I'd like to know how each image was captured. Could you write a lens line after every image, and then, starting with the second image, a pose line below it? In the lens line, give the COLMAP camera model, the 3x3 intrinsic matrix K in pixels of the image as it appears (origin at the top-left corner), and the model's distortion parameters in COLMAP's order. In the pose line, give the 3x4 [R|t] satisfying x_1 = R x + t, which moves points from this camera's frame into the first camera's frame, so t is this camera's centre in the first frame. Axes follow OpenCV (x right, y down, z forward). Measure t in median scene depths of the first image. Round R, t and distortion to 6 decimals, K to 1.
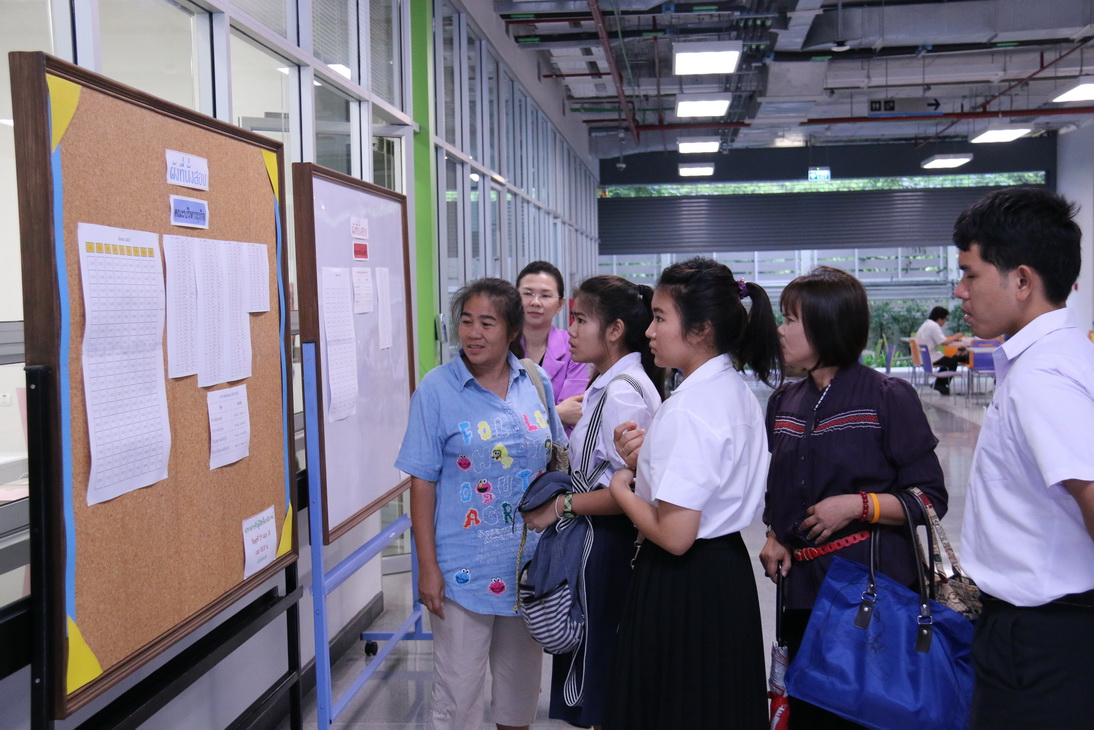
lens RADIAL K [[1403.6, 0, 547.0], [0, 1403.6, 365.0], [0, 0, 1]] dist [0.019907, 0.355122]
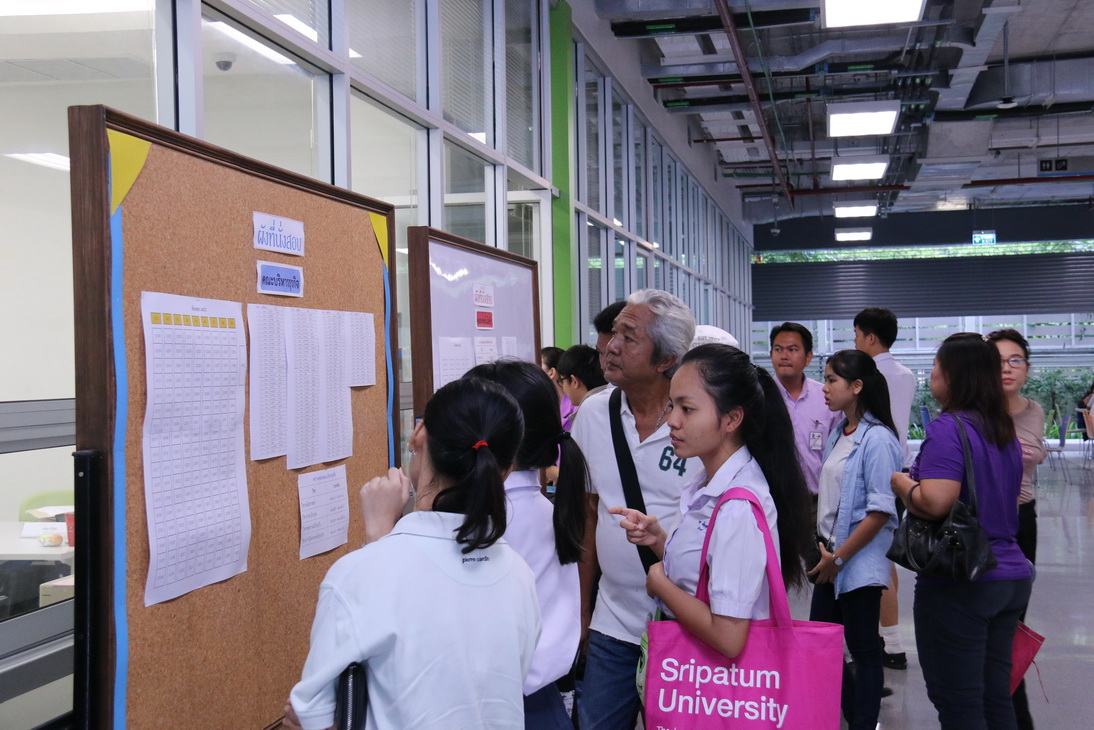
lens RADIAL K [[1391.2, 0, 547.0], [0, 1391.2, 365.0], [0, 0, 1]] dist [-0.000410, 0.468188]
pose [[0.993680, 0.001735, -0.112233, 0.006733], [-0.006992, 0.998895, -0.046469, -0.003445], [0.112029, 0.046960, 0.992595, 0.035846]]
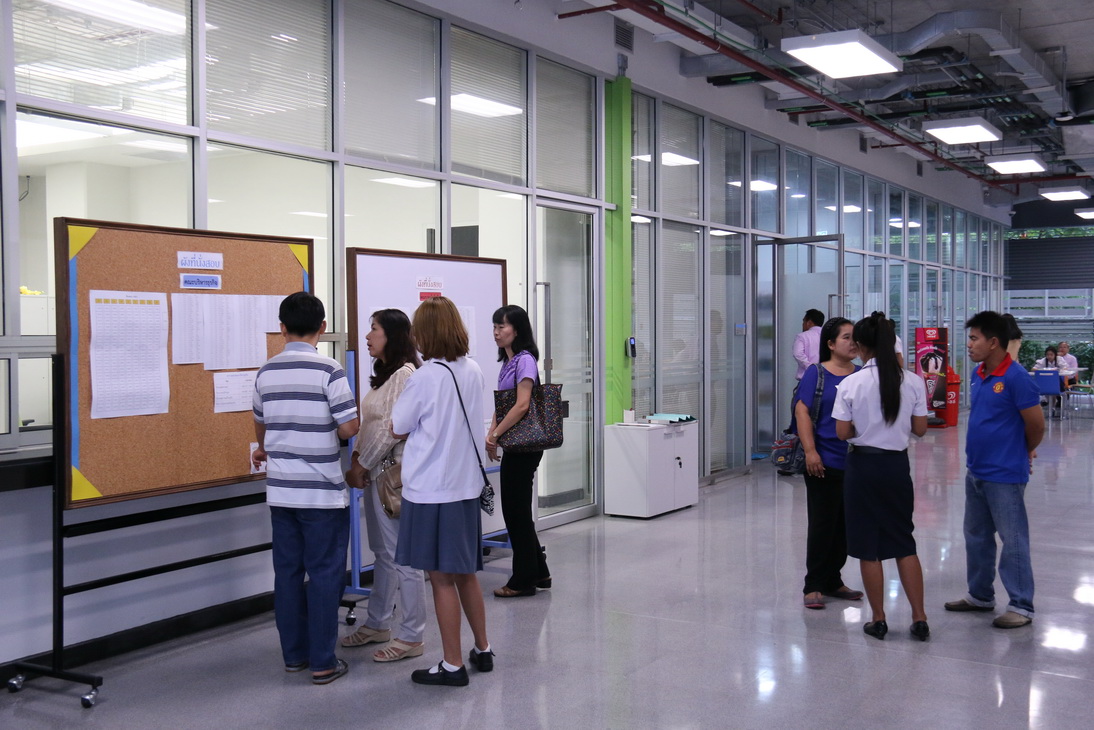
lens RADIAL K [[1196.8, 0, 547.0], [0, 1196.8, 365.0], [0, 0, 1]] dist [0.028705, 0.024269]
pose [[0.900227, 0.029333, -0.434433, 0.283255], [-0.034662, 0.999390, -0.004348, -0.000008], [0.434040, 0.018973, 0.900694, -0.095486]]
